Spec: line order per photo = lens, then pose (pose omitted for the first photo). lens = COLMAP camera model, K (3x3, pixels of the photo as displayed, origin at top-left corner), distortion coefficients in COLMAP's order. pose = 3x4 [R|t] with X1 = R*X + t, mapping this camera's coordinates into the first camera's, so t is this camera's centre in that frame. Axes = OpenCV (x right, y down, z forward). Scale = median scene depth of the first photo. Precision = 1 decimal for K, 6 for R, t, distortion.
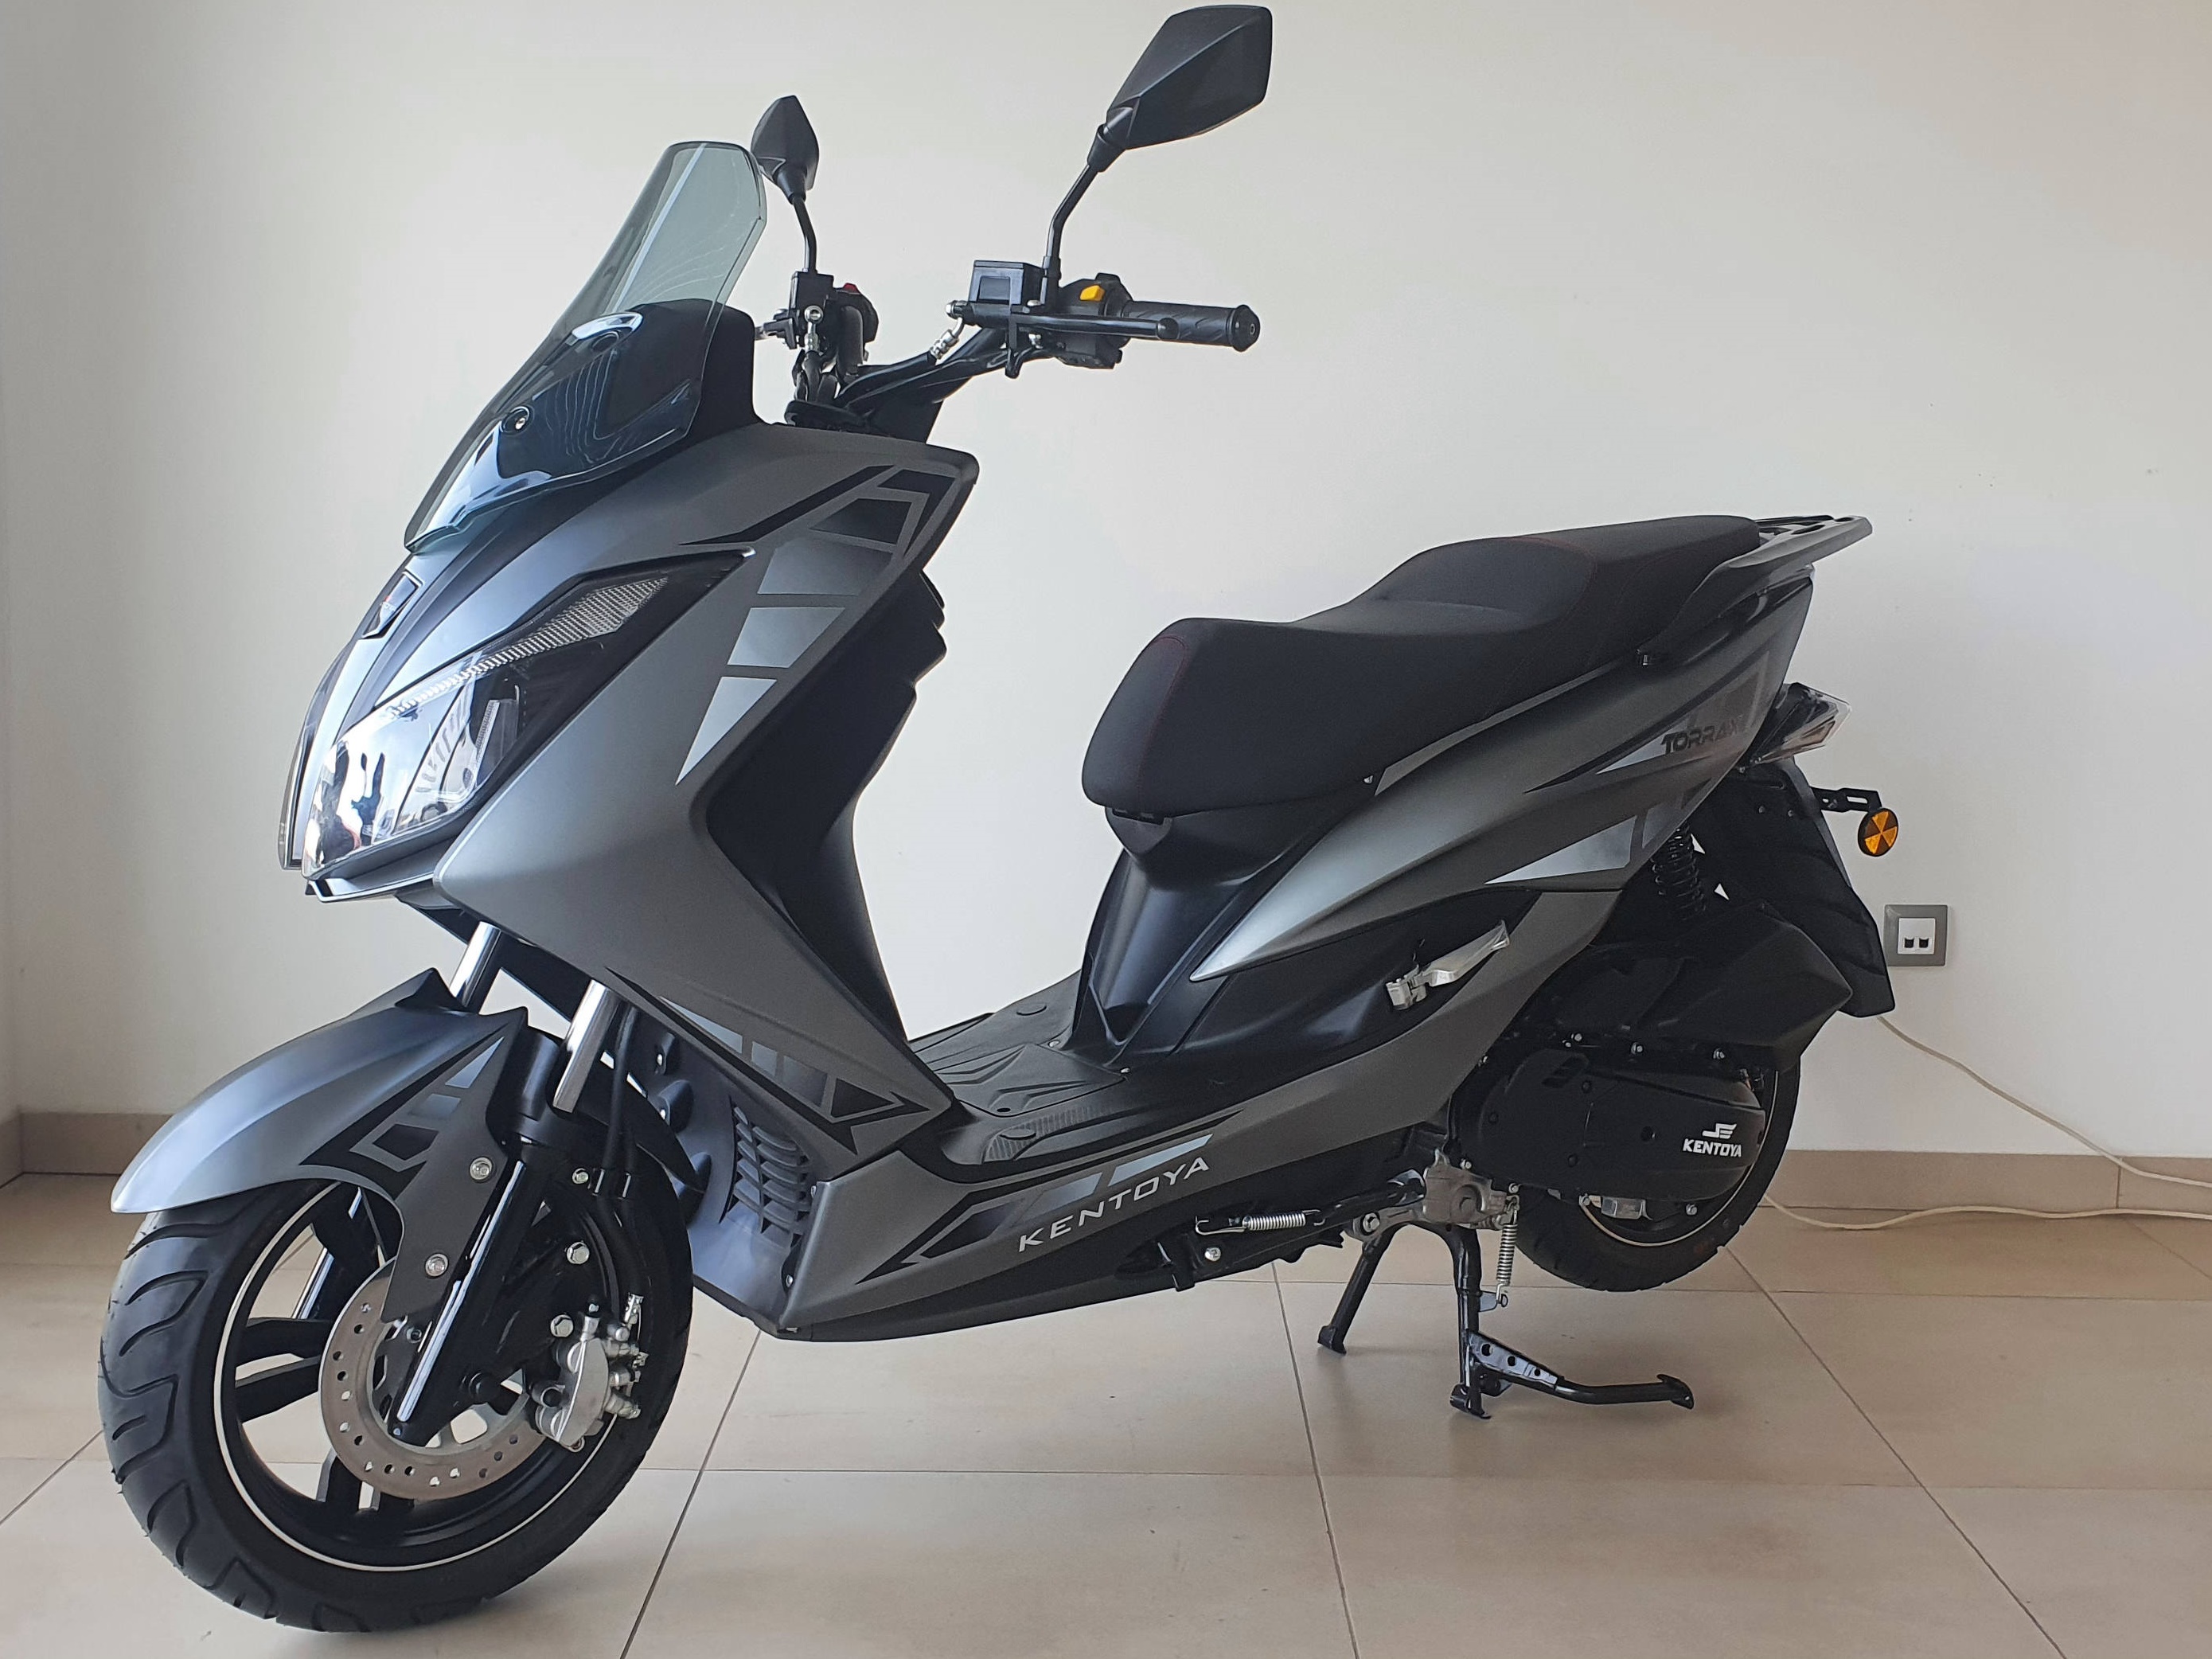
lens RADIAL K [[1769.6, 0, 1117.6], [0, 1769.6, 669.8], [0, 0, 1]] dist [0.158320, -0.309367]
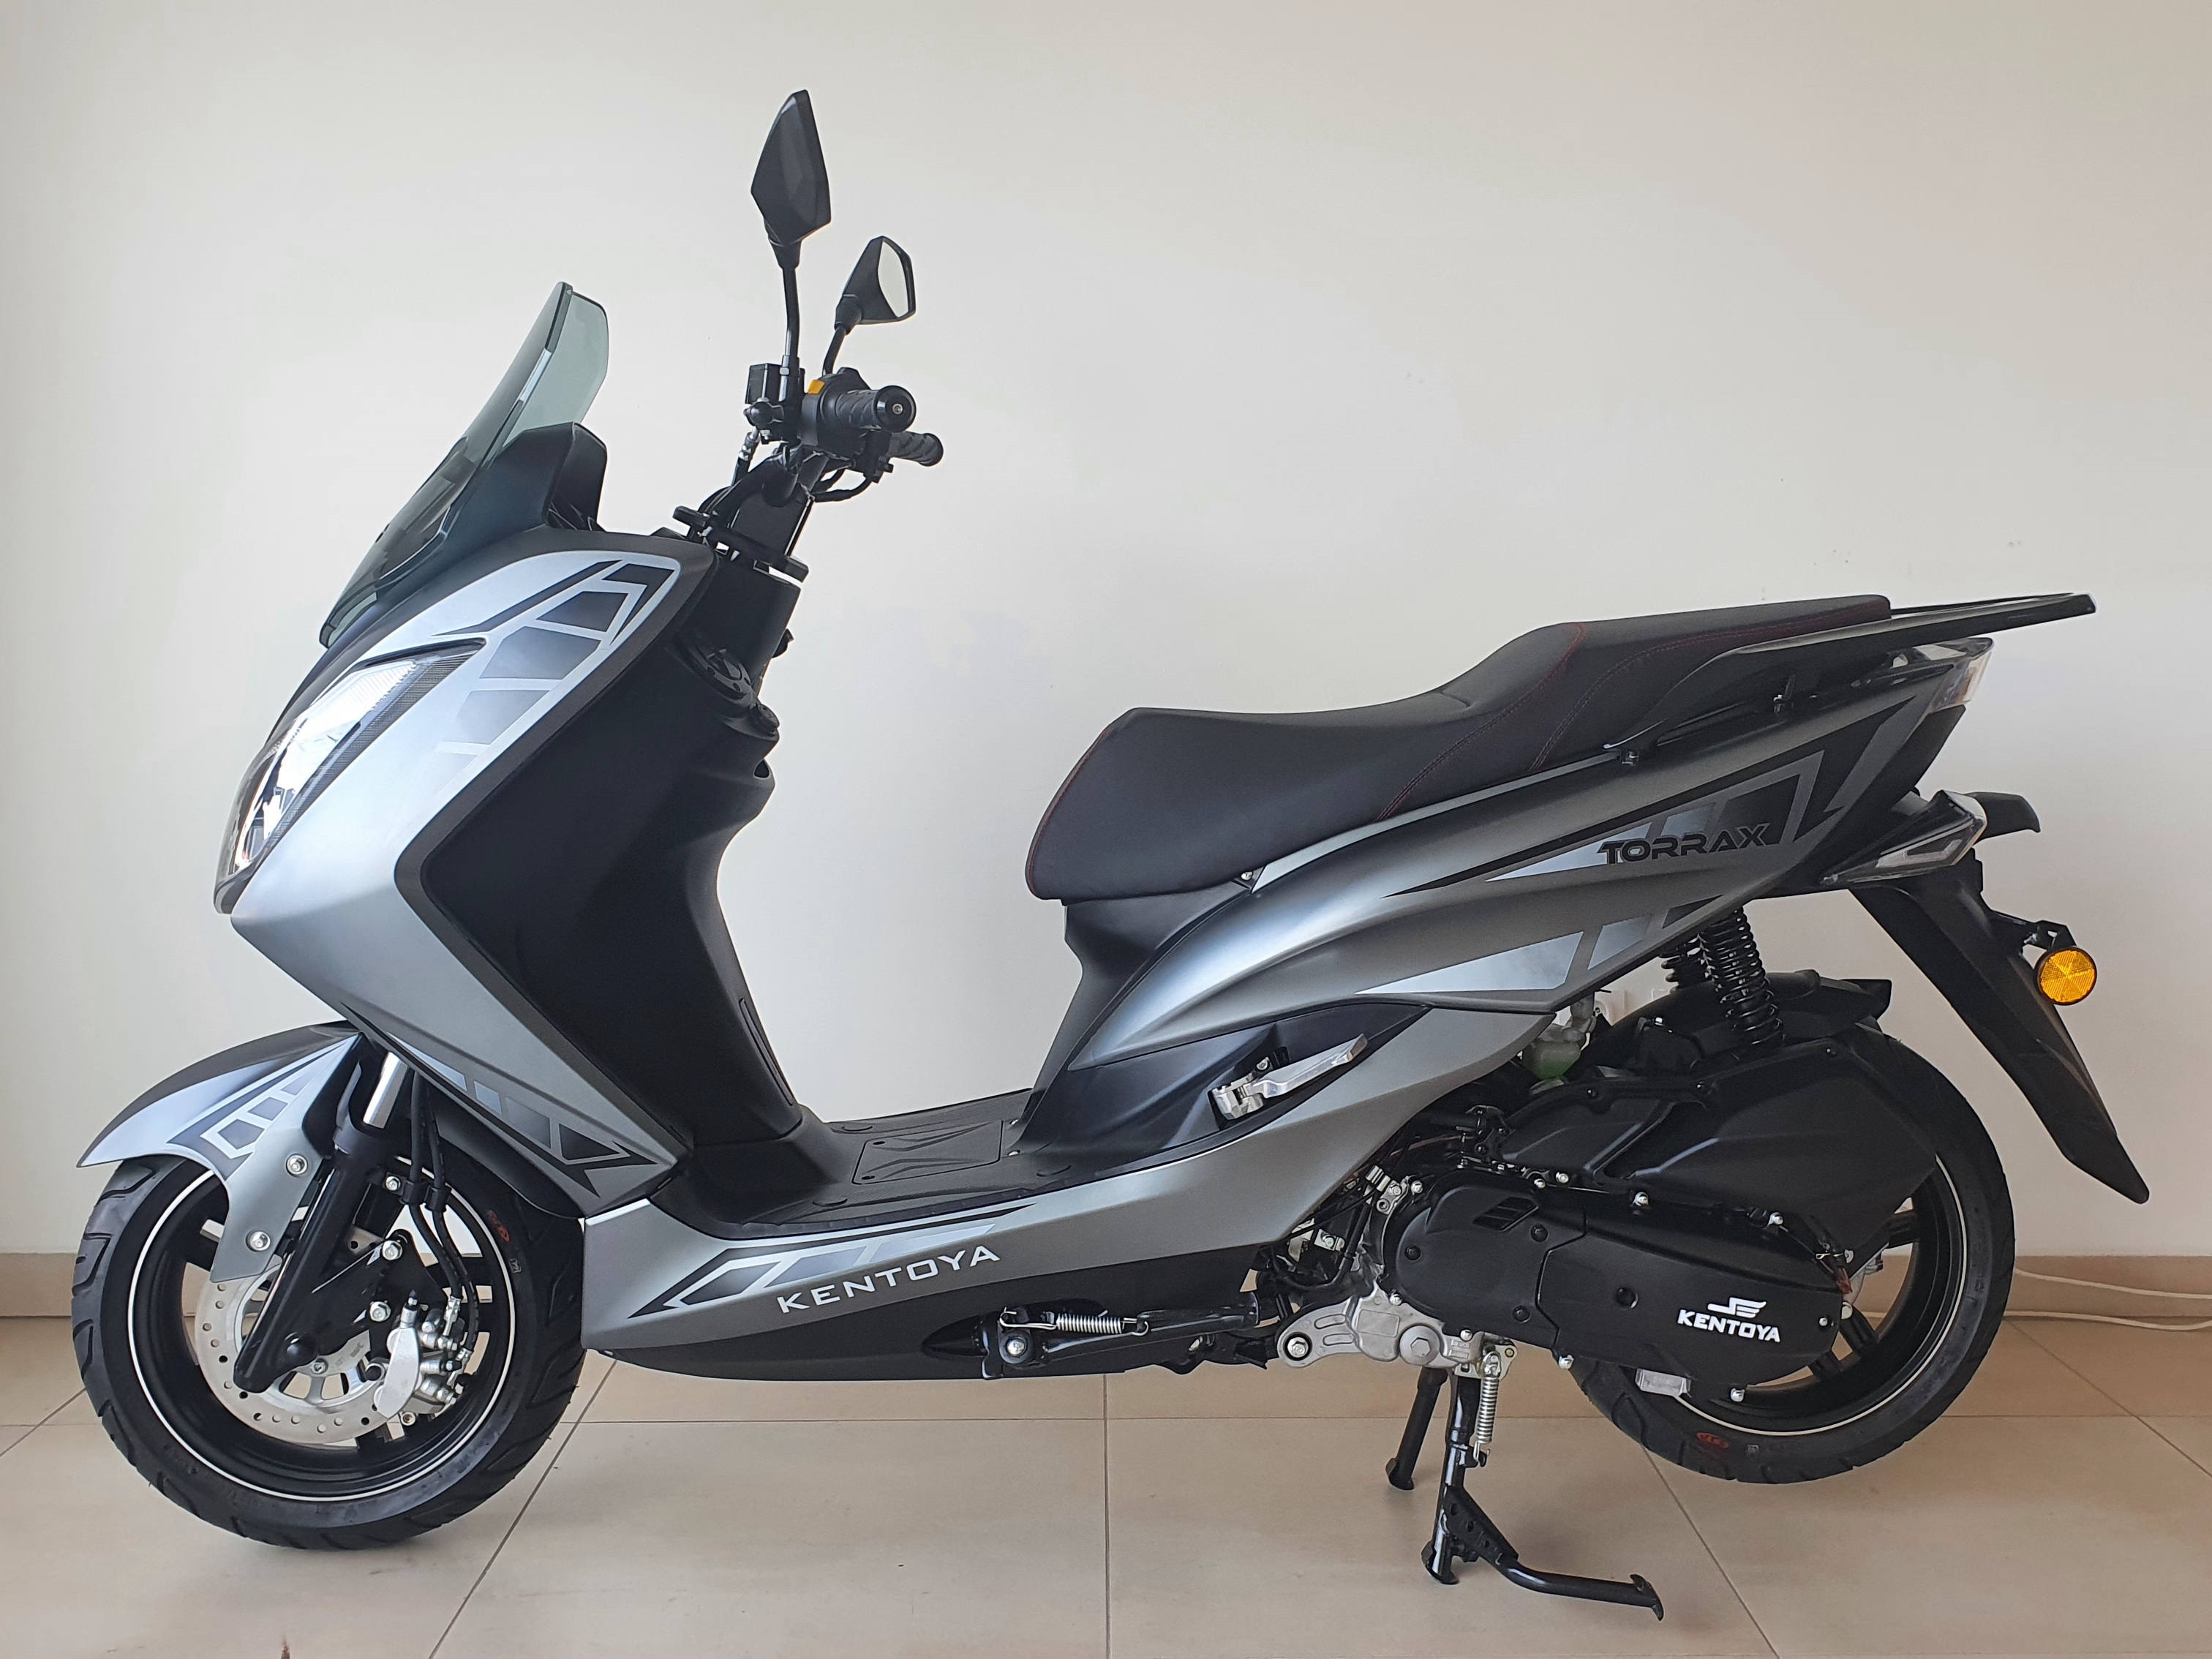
lens RADIAL K [[1769.5, 0, 1117.6], [0, 1769.5, 669.8], [0, 0, 1]] dist [0.158320, -0.309367]
pose [[0.918590, 0.010891, -0.395061, 0.510403], [-0.023900, 0.999322, -0.028023, -0.021620], [0.394488, 0.035184, 0.918227, 0.103633]]
